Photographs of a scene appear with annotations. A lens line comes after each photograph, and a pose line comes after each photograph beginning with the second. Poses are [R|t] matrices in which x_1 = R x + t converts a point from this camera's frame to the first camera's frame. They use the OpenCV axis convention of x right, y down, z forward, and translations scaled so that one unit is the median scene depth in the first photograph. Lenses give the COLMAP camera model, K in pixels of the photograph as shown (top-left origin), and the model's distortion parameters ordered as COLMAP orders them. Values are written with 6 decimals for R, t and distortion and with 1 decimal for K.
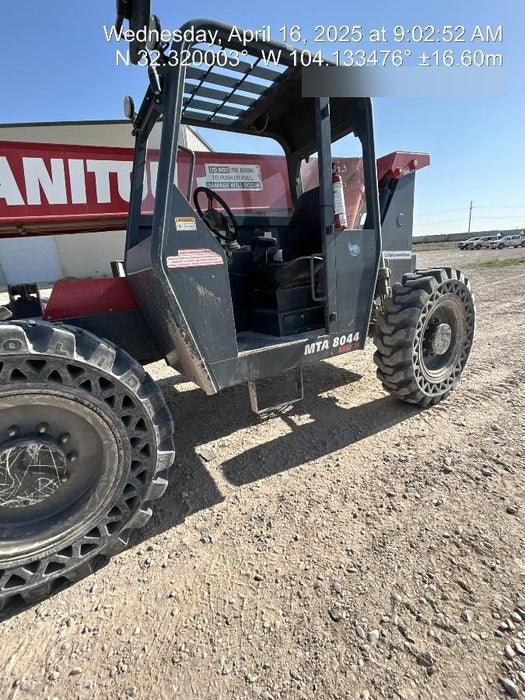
lens RADIAL K [[314.5, 0, 262.0], [0, 314.5, 348.8], [0, 0, 1]] dist [0.001089, 0.001304]
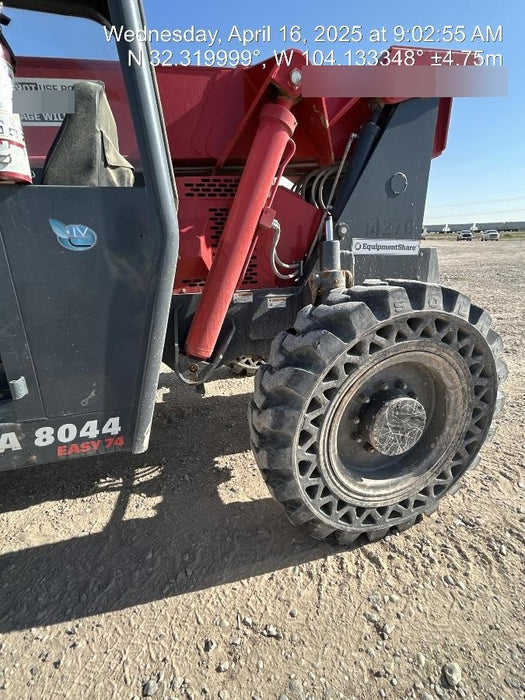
lens RADIAL K [[314.5, 0, 263.4], [0, 314.5, 347.1], [0, 0, 1]] dist [0.001089, 0.001304]
pose [[0.958715, 0.133346, -0.251165, 0.630131], [-0.117839, 0.990130, 0.075868, -0.220638], [0.258802, -0.043139, 0.964967, 0.625643]]
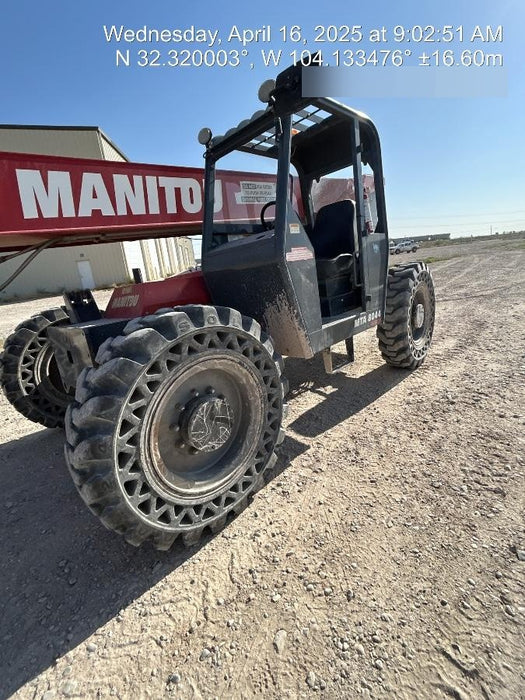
lens RADIAL K [[314.5, 0, 263.4], [0, 314.5, 348.8], [0, 0, 1]] dist [0.001089, 0.001304]
pose [[0.969439, -0.095067, 0.226164, -0.495763], [0.102032, 0.994594, -0.019280, 0.086405], [-0.223108, 0.041767, 0.973898, -0.177870]]
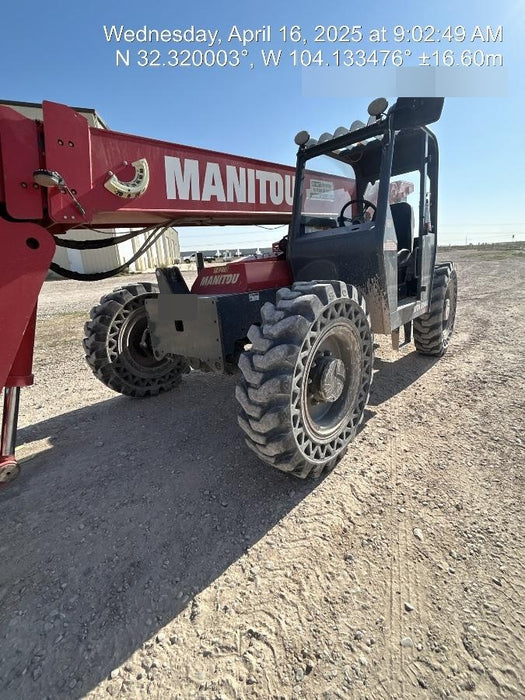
lens RADIAL K [[314.5, 0, 264.6], [0, 314.5, 348.5], [0, 0, 1]] dist [0.001089, 0.001304]
pose [[0.954714, -0.059695, 0.291476, -0.928142], [0.064278, 0.997913, -0.006166, 0.141863], [-0.290499, 0.024622, 0.956558, -0.229643]]
